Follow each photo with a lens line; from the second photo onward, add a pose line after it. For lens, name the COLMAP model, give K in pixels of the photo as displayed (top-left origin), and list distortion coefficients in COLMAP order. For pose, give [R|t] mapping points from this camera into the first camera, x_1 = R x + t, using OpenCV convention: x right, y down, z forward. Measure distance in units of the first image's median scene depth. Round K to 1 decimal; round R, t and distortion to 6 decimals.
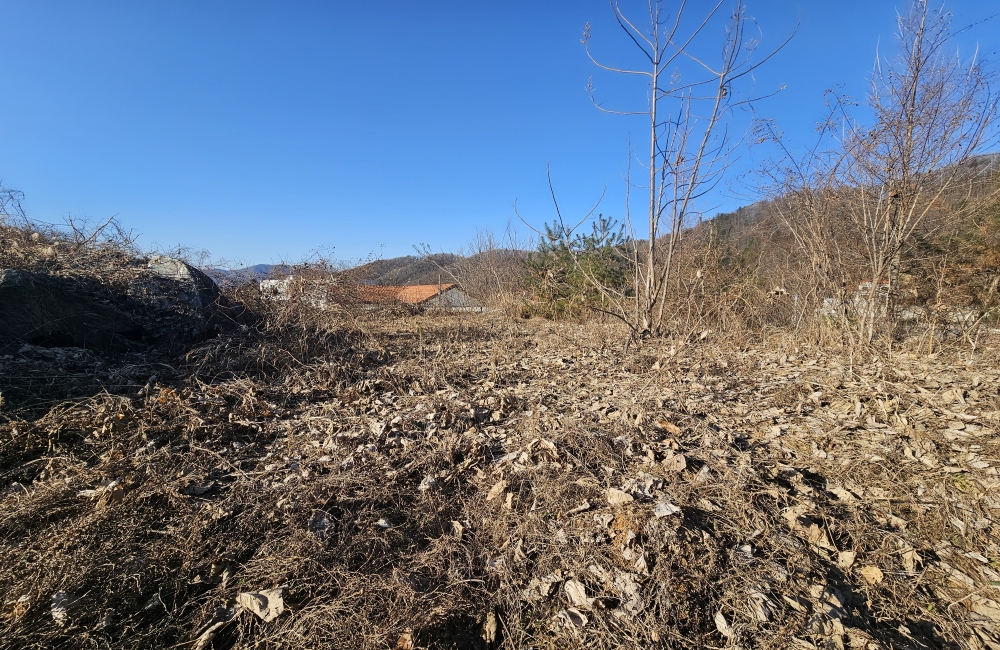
lens RADIAL K [[407.2, 0, 500.0], [0, 407.2, 333.0], [0, 0, 1]] dist [0.000117, -0.000658]
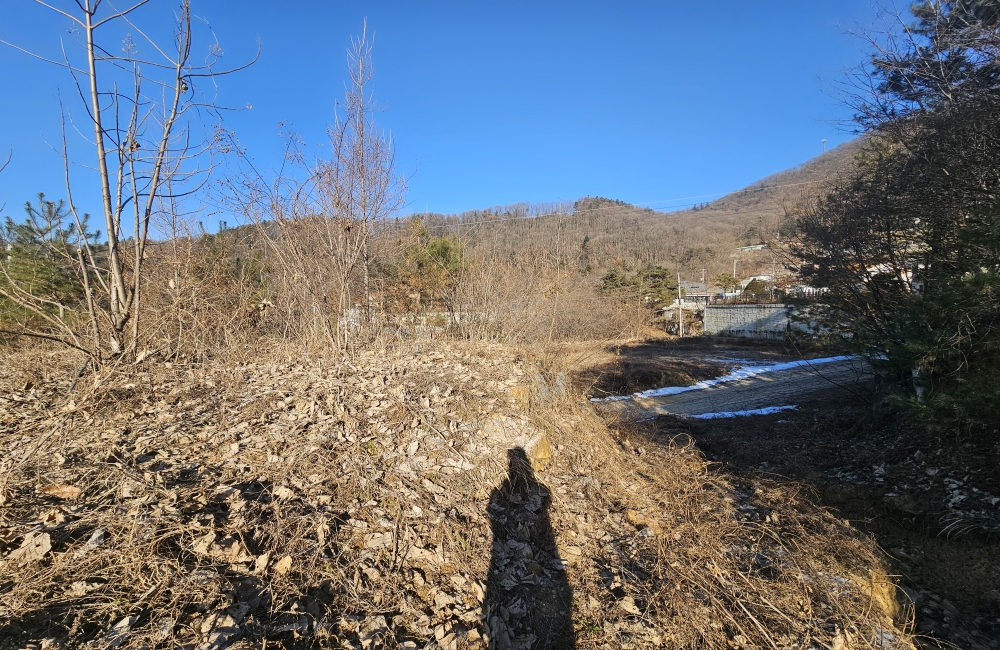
lens RADIAL K [[407.2, 0, 498.5], [0, 407.2, 328.2], [0, 0, 1]] dist [0.000117, -0.000658]
pose [[0.512977, -0.054587, 0.856665, 0.186653], [0.088607, 0.996012, 0.010408, 0.000864], [-0.853817, 0.070568, 0.515768, -0.057963]]
